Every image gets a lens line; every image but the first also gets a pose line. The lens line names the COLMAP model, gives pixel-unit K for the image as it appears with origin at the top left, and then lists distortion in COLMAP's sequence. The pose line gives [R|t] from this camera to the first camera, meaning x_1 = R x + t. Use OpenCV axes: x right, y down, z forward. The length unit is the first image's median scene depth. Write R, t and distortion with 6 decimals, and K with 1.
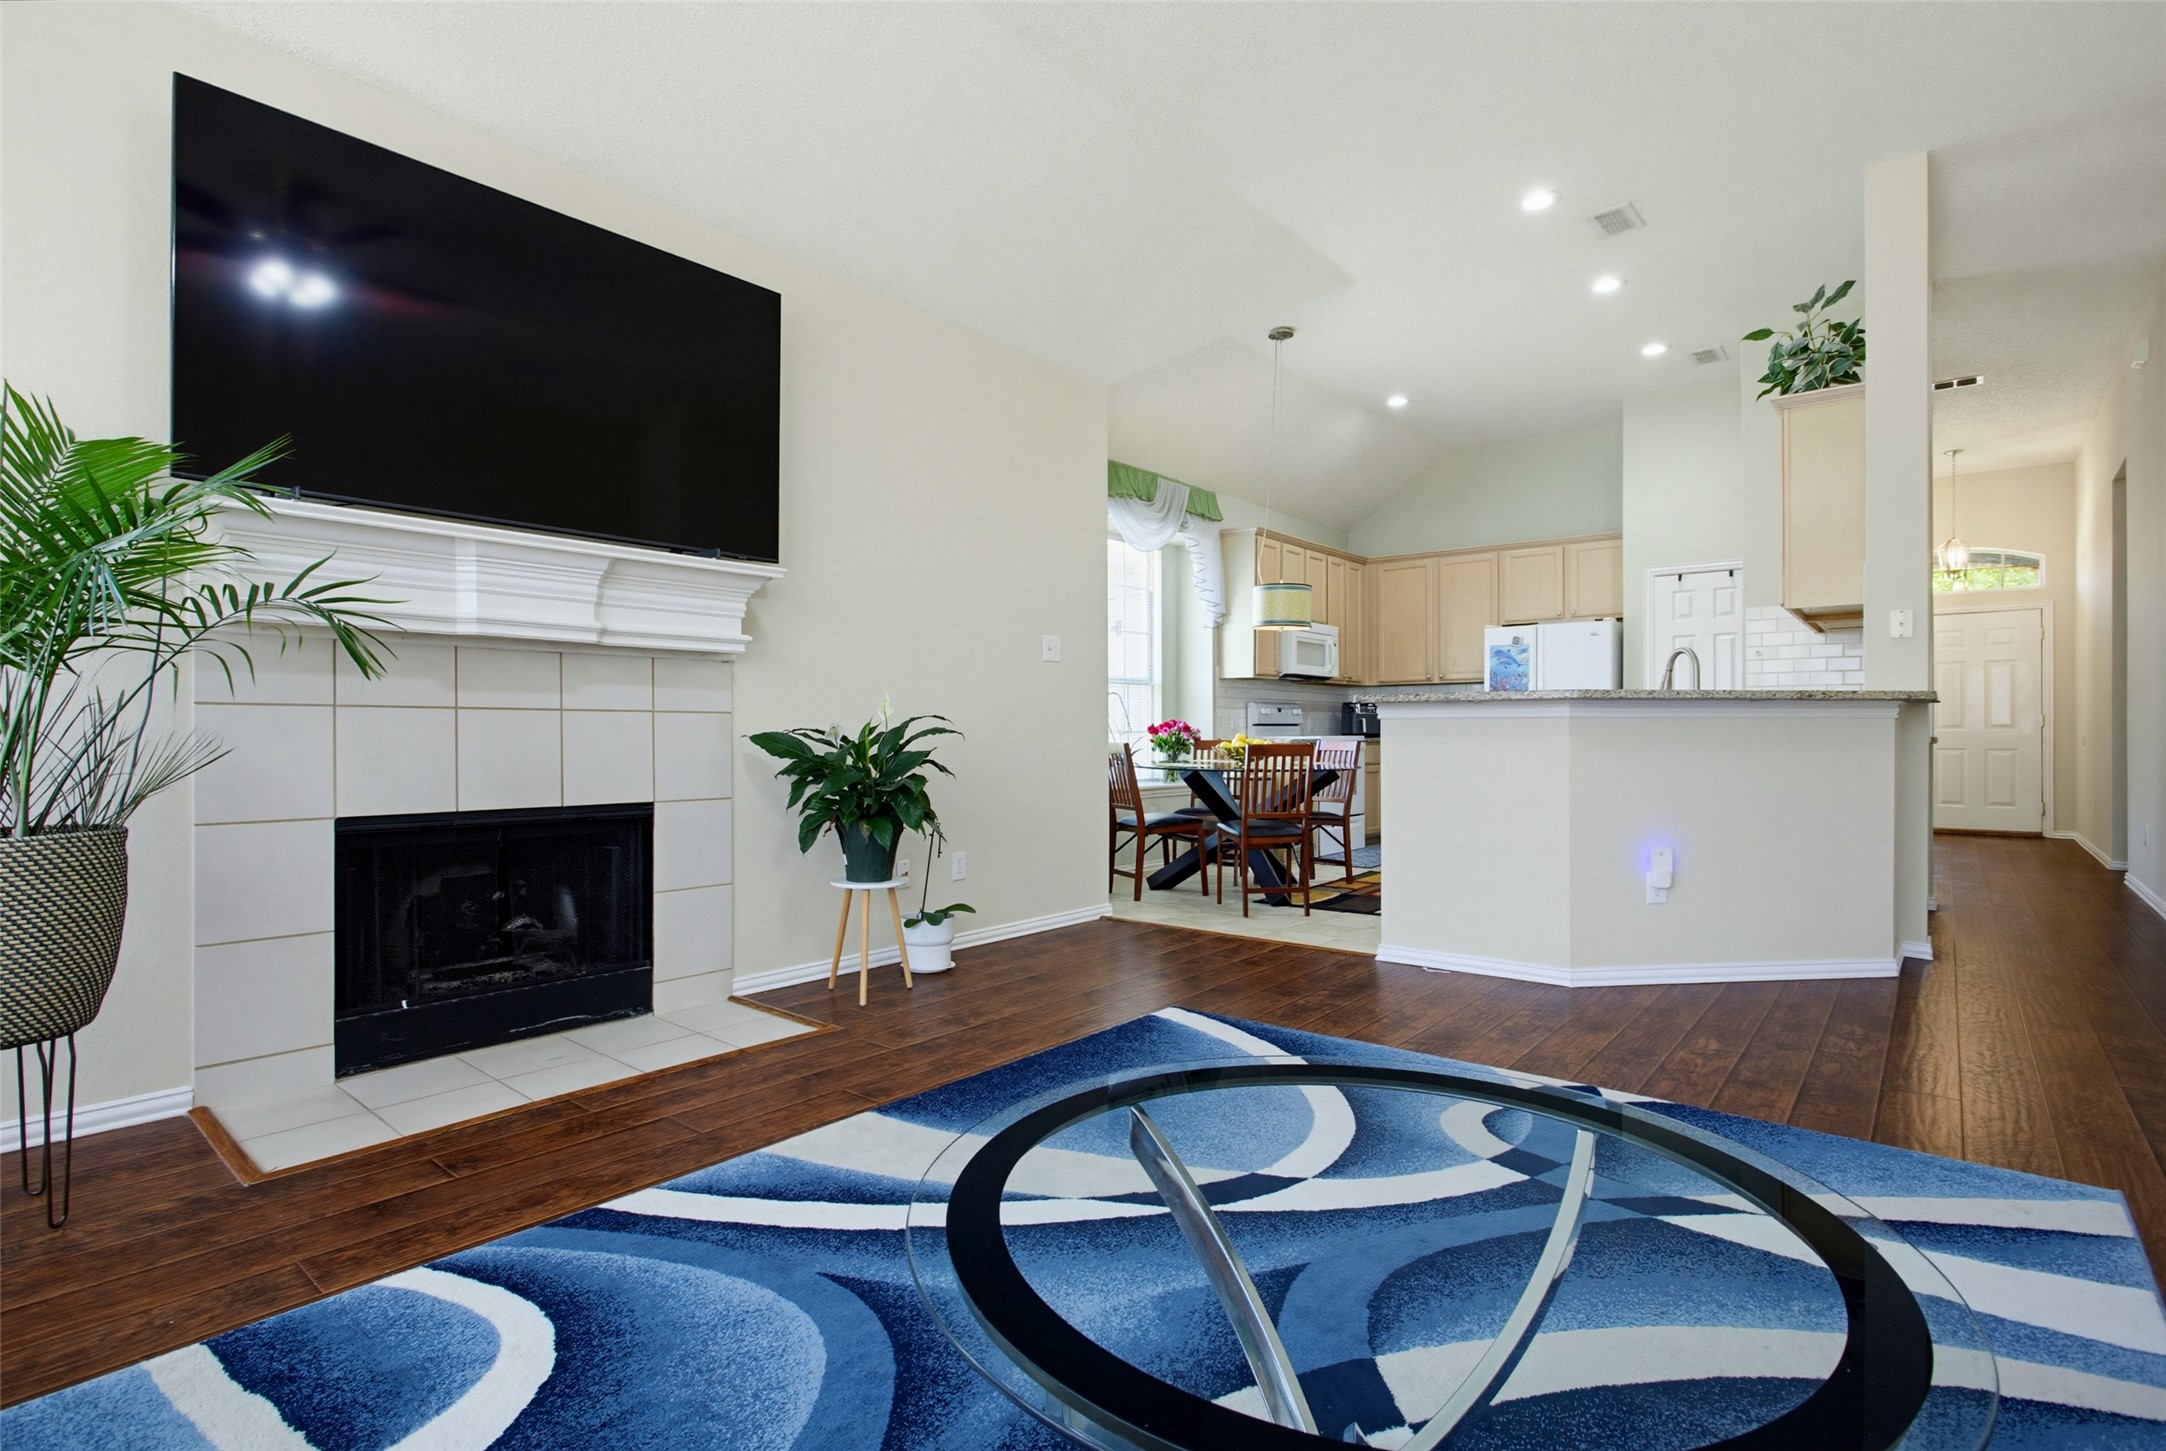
lens RADIAL K [[1051.3, 0, 1072.5], [0, 1051.3, 731.6], [0, 0, 1]] dist [-0.016360, 0.000392]
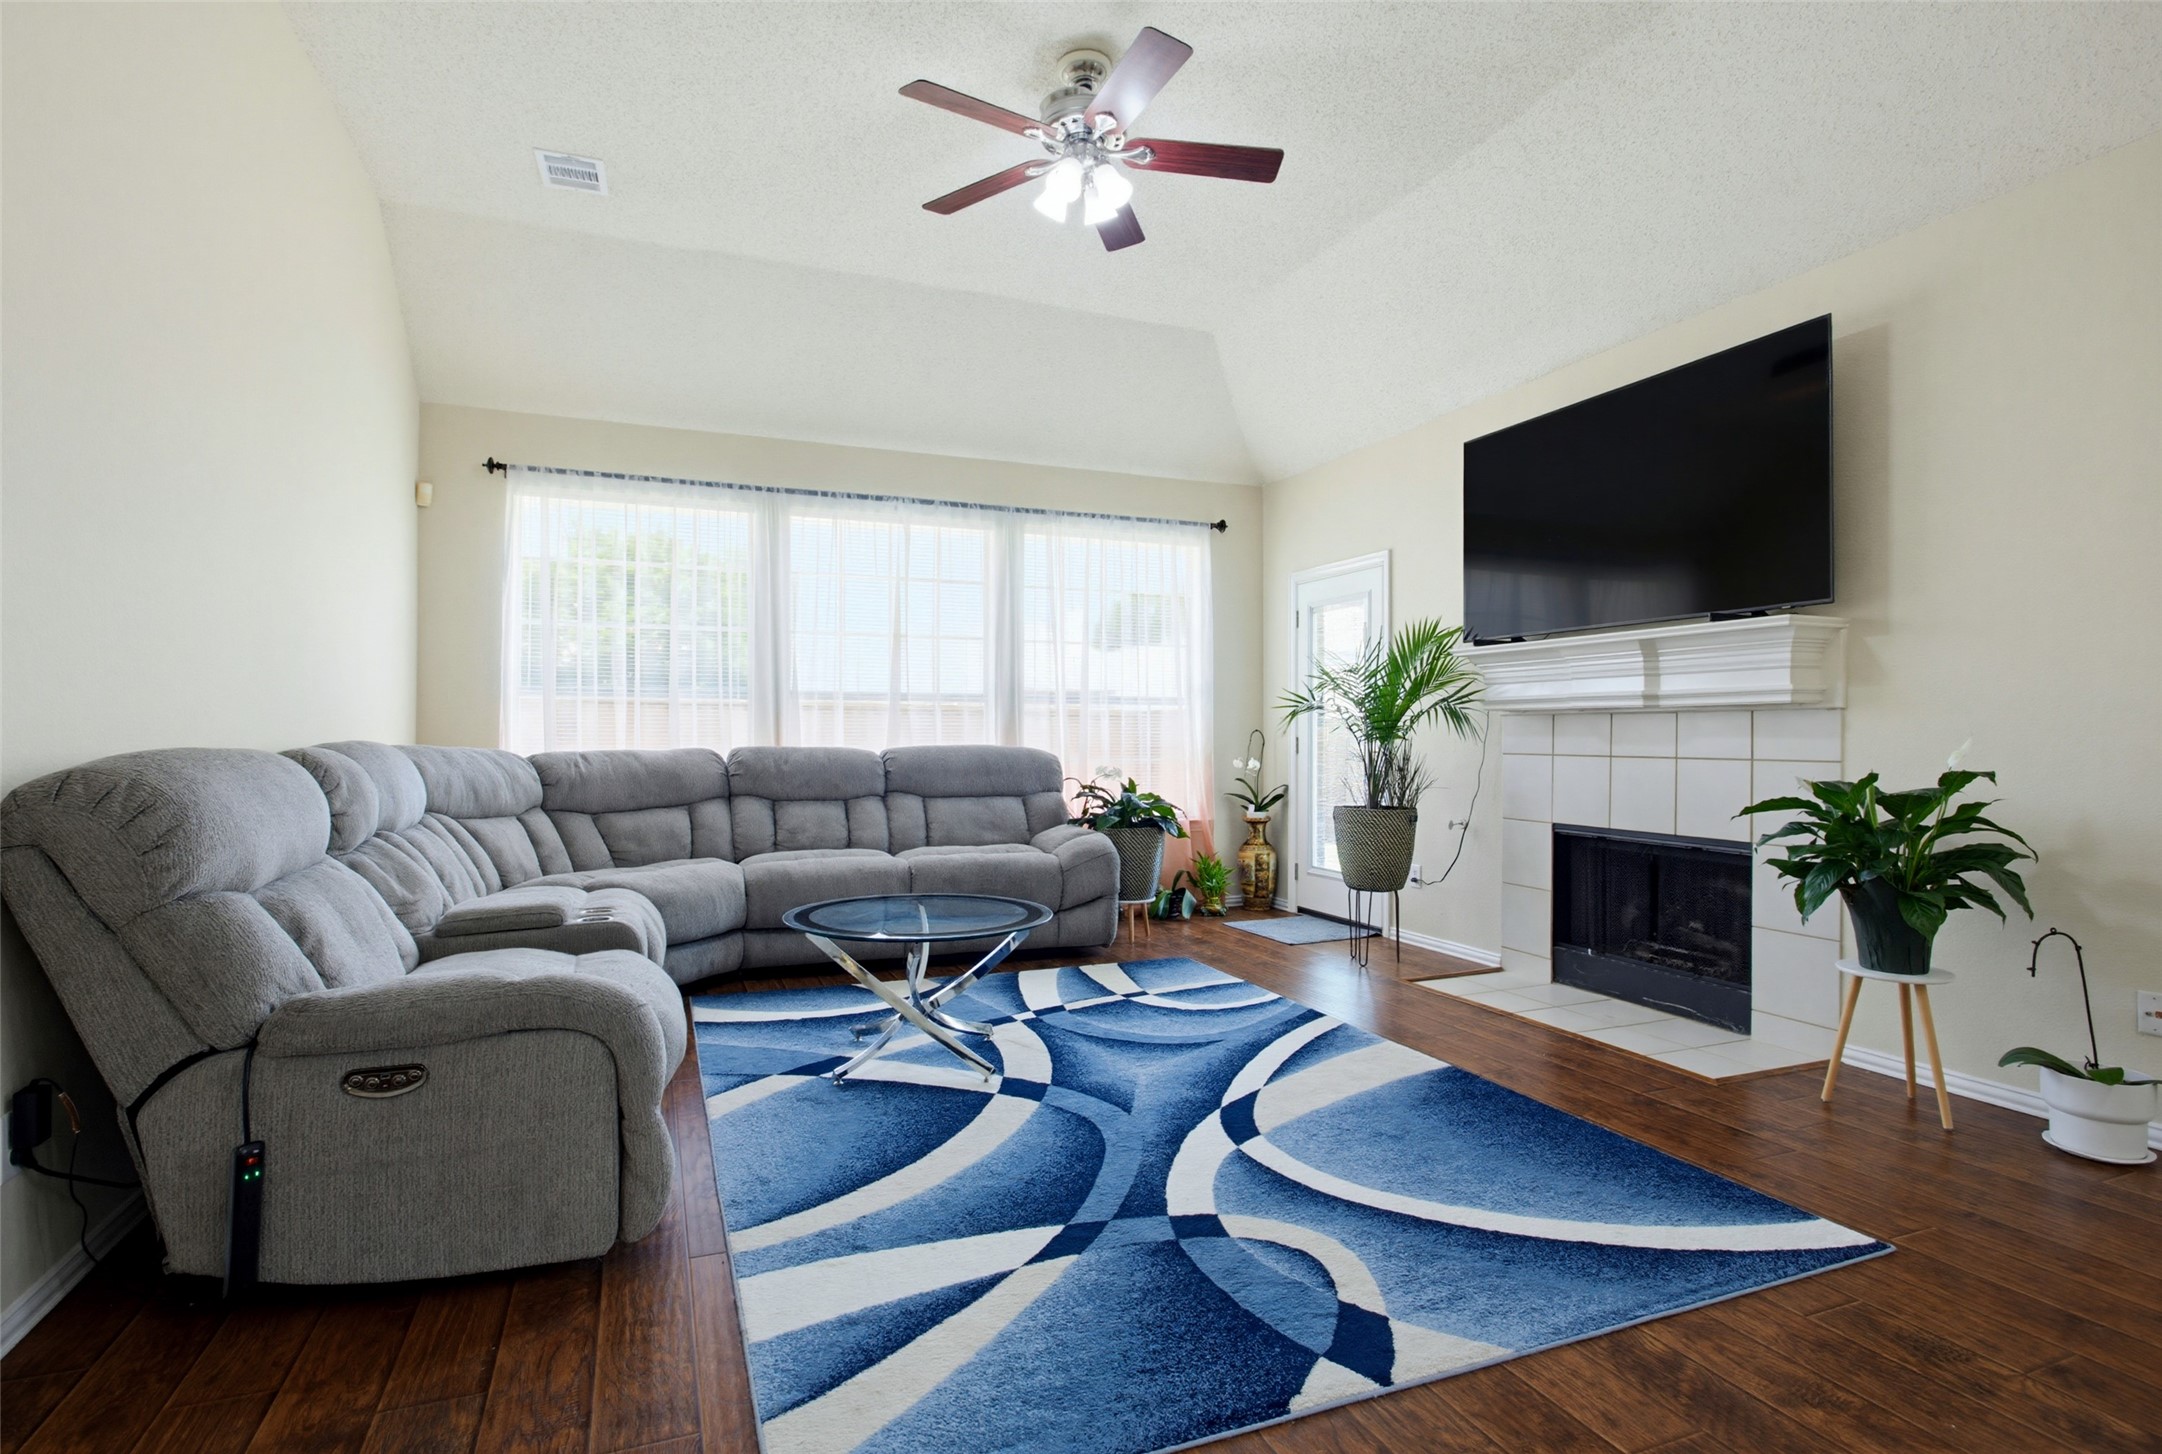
lens RADIAL K [[1038.6, 0, 1066.5], [0, 1038.6, 729.7], [0, 0, 1]] dist [-0.007886, 0.001019]
pose [[-0.472233, -0.007289, -0.881444, 0.448290], [-0.001593, 0.999971, -0.007416, -0.021362], [0.881472, -0.002098, -0.472231, 0.441209]]
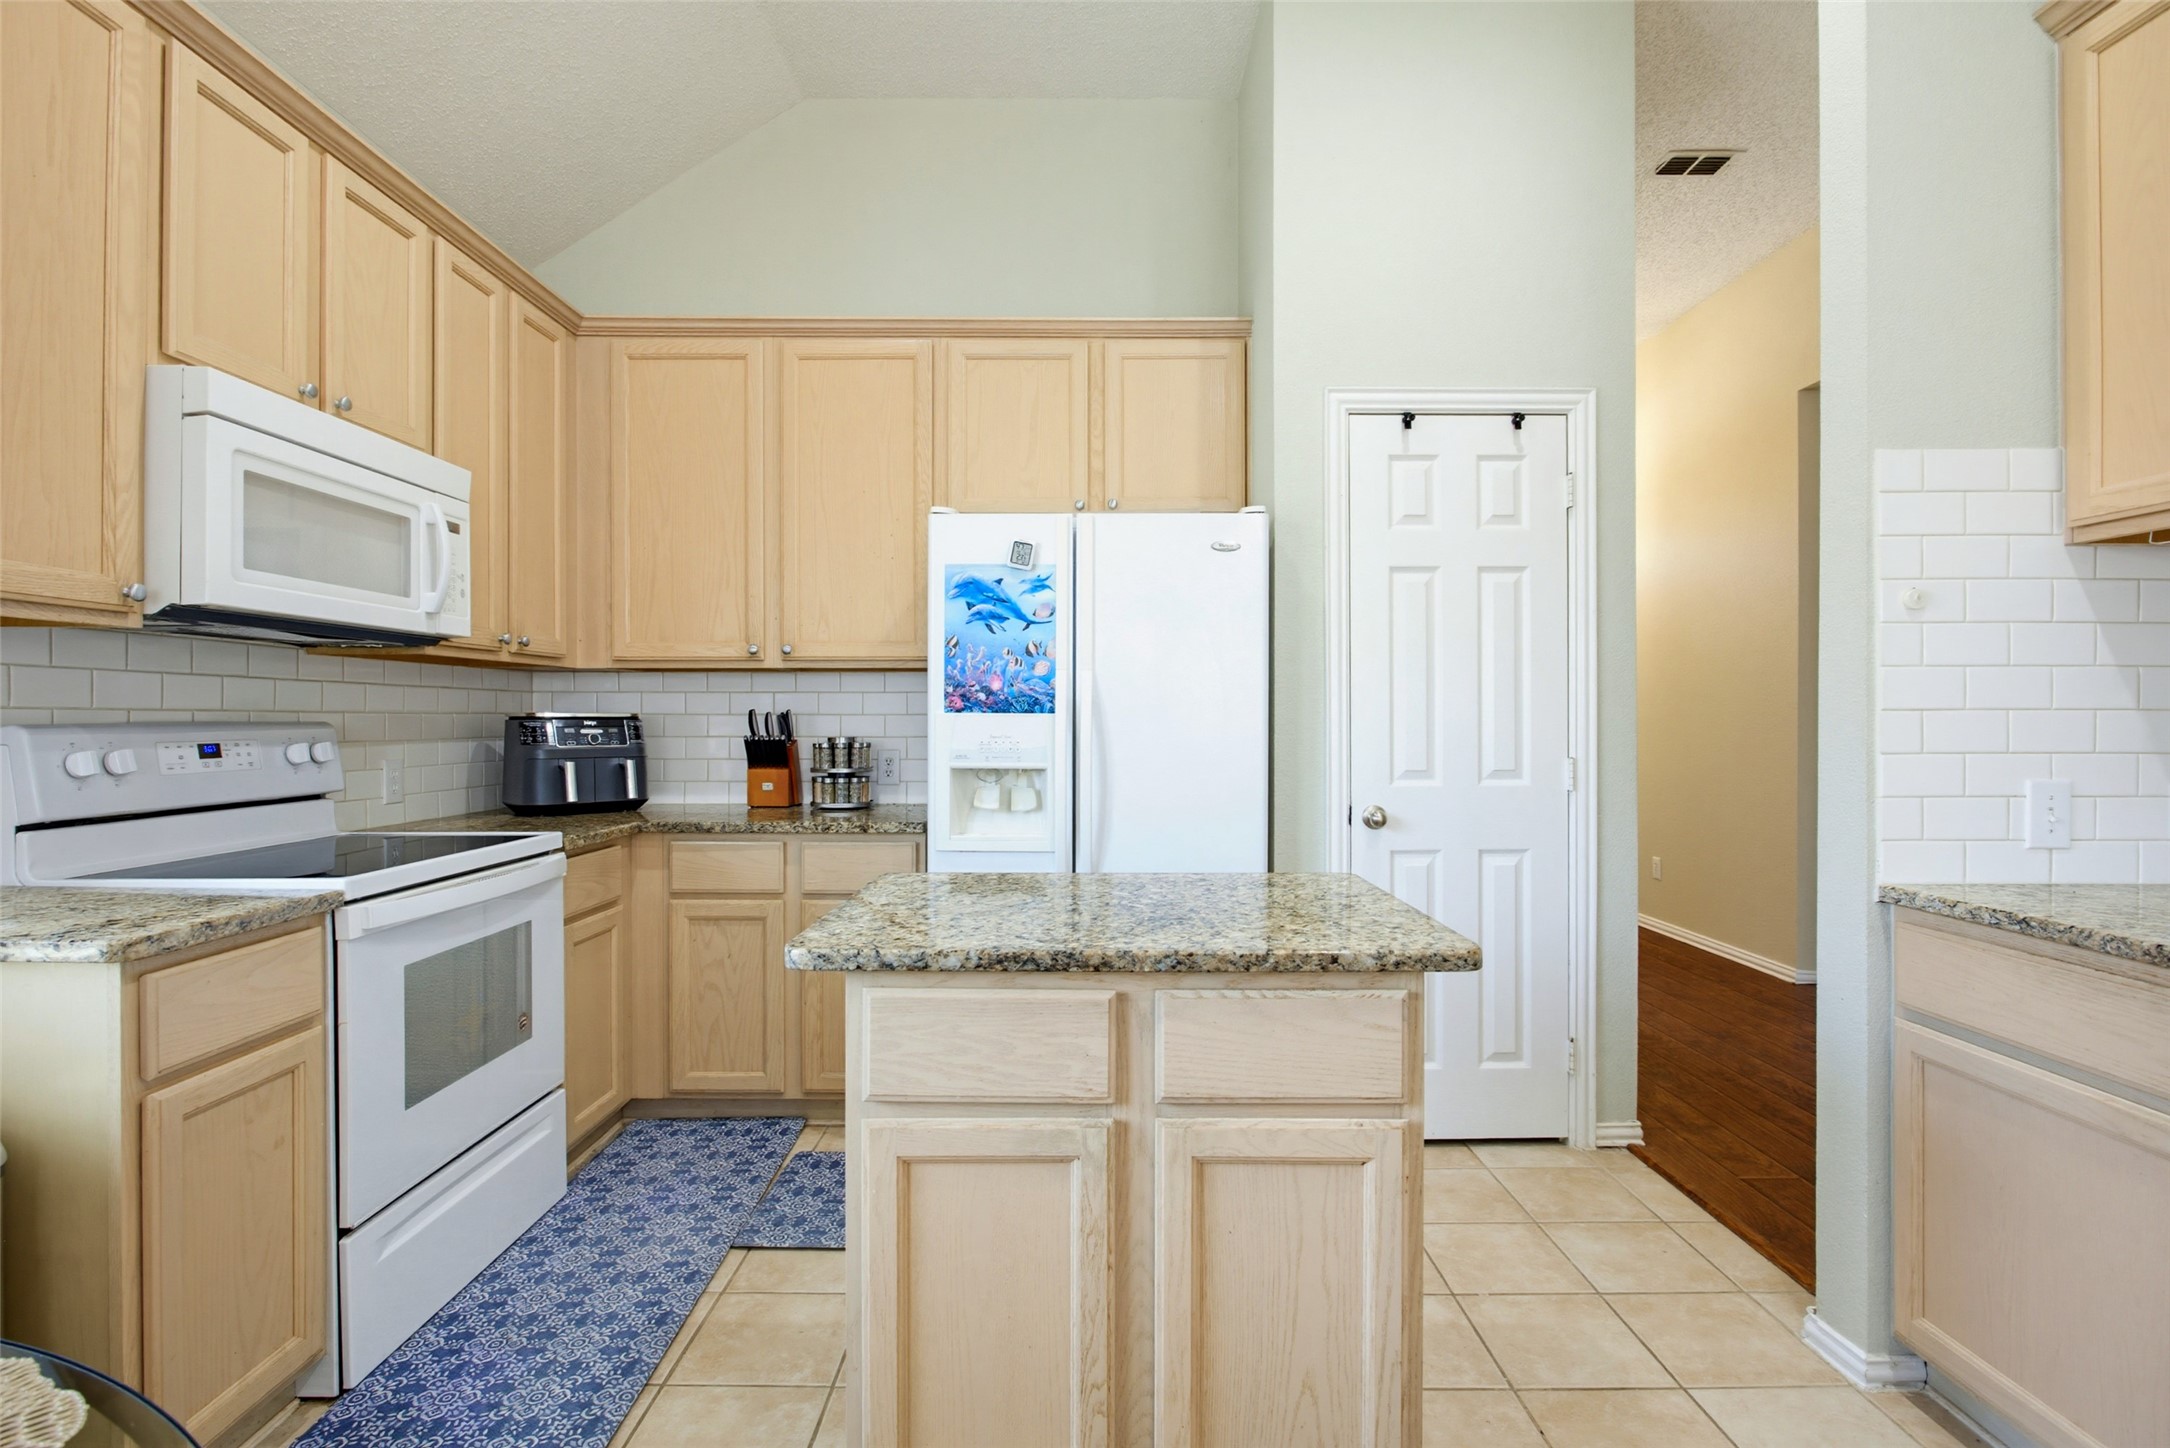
lens RADIAL K [[1037.9, 0, 1085.0], [0, 1037.9, 724.0], [0, 0, 1]] dist [-0.013031, 0.000593]
pose [[0.766221, -0.002478, 0.642572, 0.240605], [-0.001010, 0.999987, 0.005061, -0.034878], [-0.642576, -0.004527, 0.766208, 0.802402]]
